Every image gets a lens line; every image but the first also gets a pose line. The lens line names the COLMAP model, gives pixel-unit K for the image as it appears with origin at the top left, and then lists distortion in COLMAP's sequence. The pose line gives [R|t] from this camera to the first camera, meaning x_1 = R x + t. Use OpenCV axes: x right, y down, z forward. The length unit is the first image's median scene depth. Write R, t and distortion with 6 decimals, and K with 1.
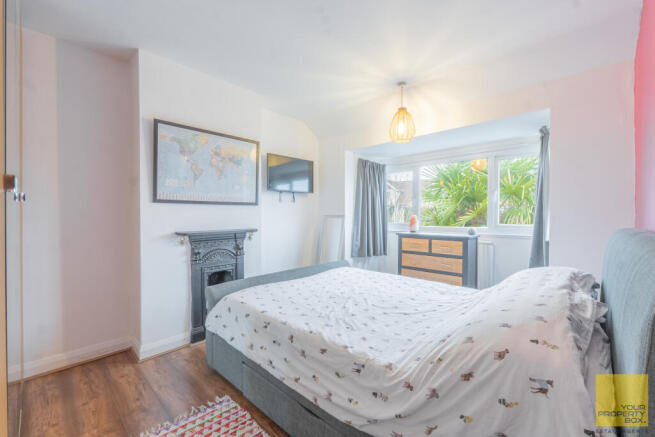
lens RADIAL K [[275.9, 0, 327.6], [0, 275.9, 218.1], [0, 0, 1]] dist [-0.002865, -0.000408]
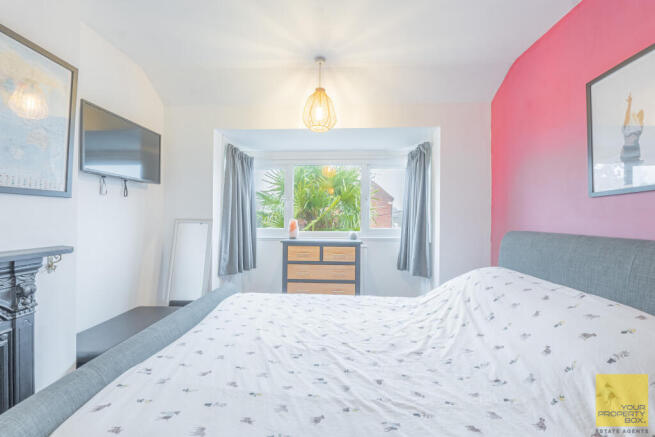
lens RADIAL K [[275.9, 0, 326.8], [0, 275.9, 217.9], [0, 0, 1]] dist [-0.002865, -0.000408]
pose [[0.761613, 0.008100, 0.647981, -0.209691], [0.001371, 0.999899, -0.014111, -0.003374], [-0.648031, 0.011636, 0.761525, 0.318317]]
